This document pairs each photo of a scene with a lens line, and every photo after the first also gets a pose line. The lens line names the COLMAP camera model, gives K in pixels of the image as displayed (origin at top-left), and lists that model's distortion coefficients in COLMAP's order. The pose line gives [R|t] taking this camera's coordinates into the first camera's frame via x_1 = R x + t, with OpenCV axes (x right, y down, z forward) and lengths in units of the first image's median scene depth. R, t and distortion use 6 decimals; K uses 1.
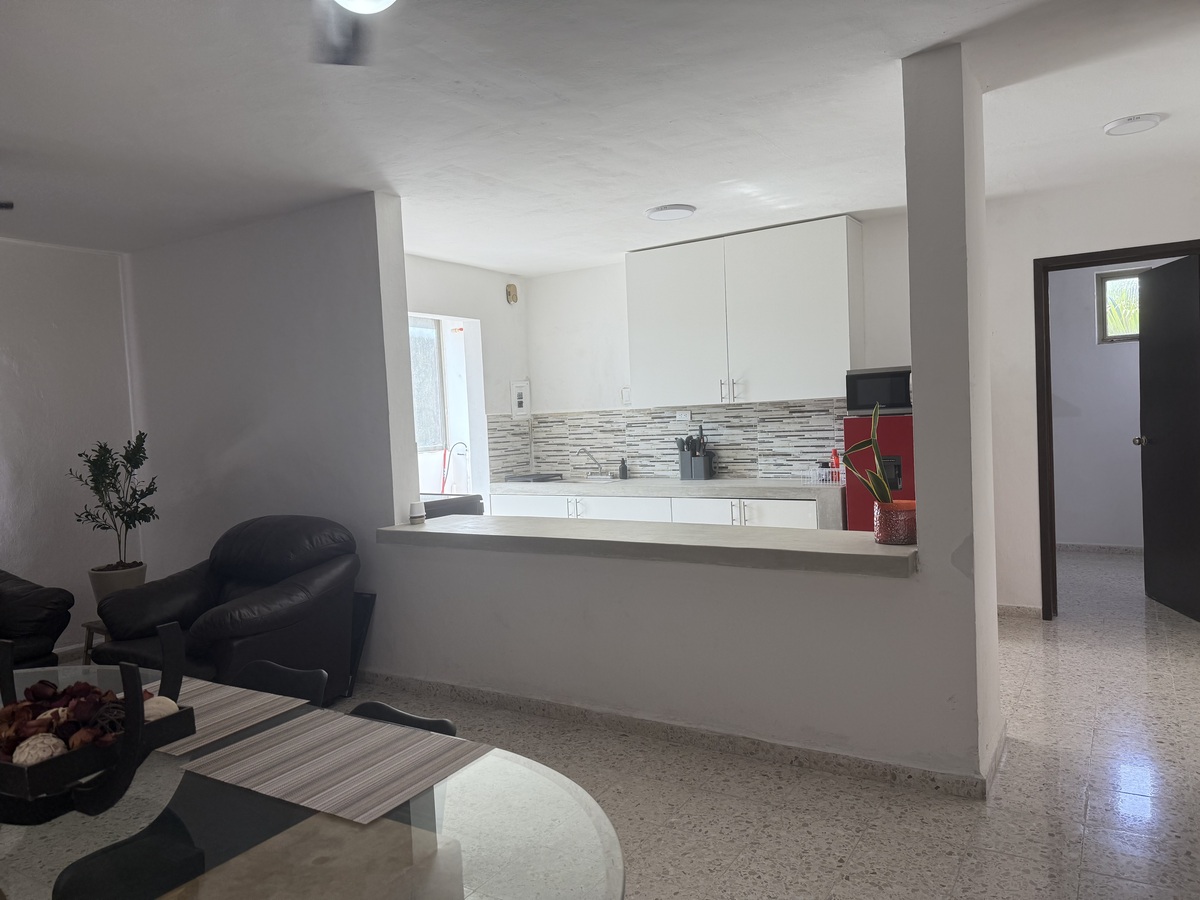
lens RADIAL K [[845.5, 0, 598.1], [0, 845.5, 454.1], [0, 0, 1]] dist [0.075738, -0.098731]
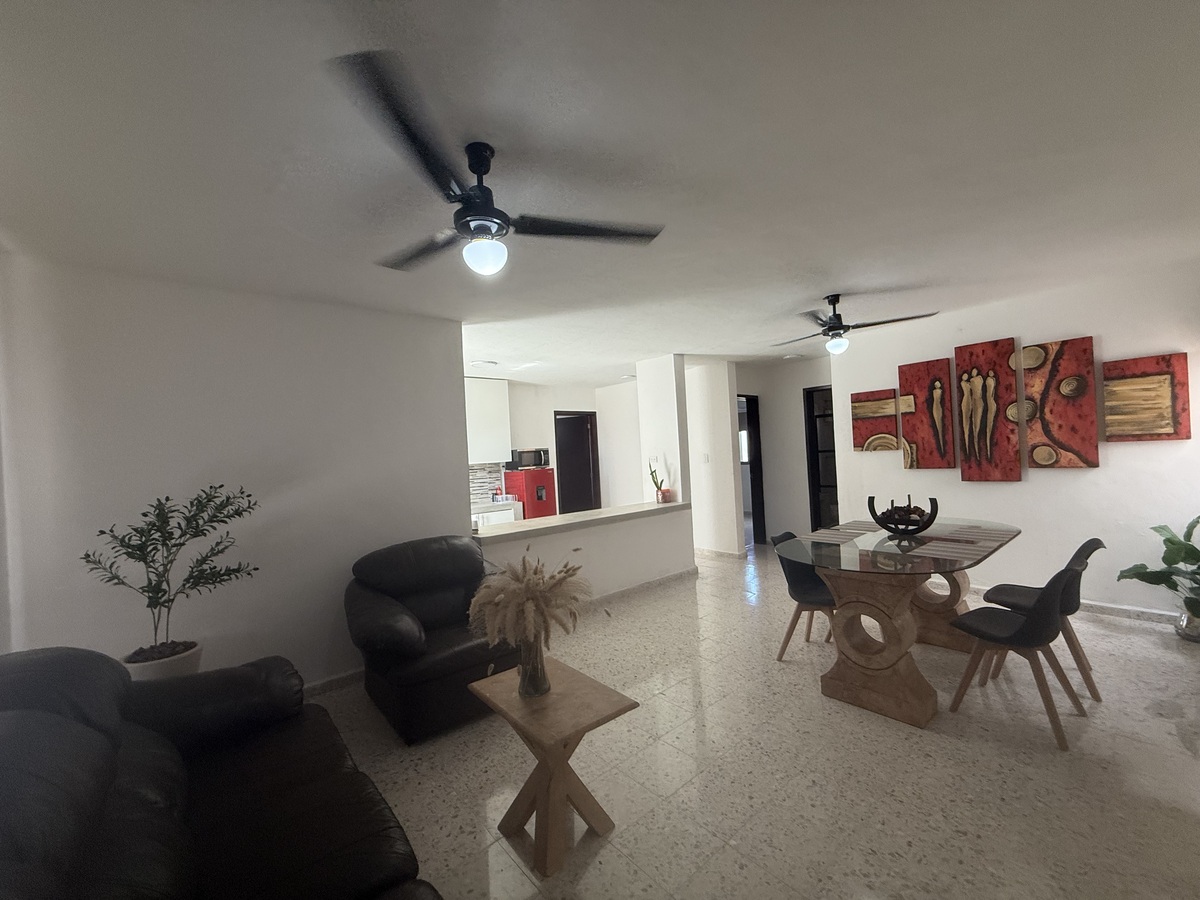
lens RADIAL K [[481.1, 0, 603.6], [0, 481.1, 461.6], [0, 0, 1]] dist [0.000869, 0.000422]
pose [[0.325232, 0.008719, 0.945594, -1.090841], [0.084196, 0.995719, -0.038140, 0.005549], [-0.941878, 0.092019, 0.323106, 0.522064]]
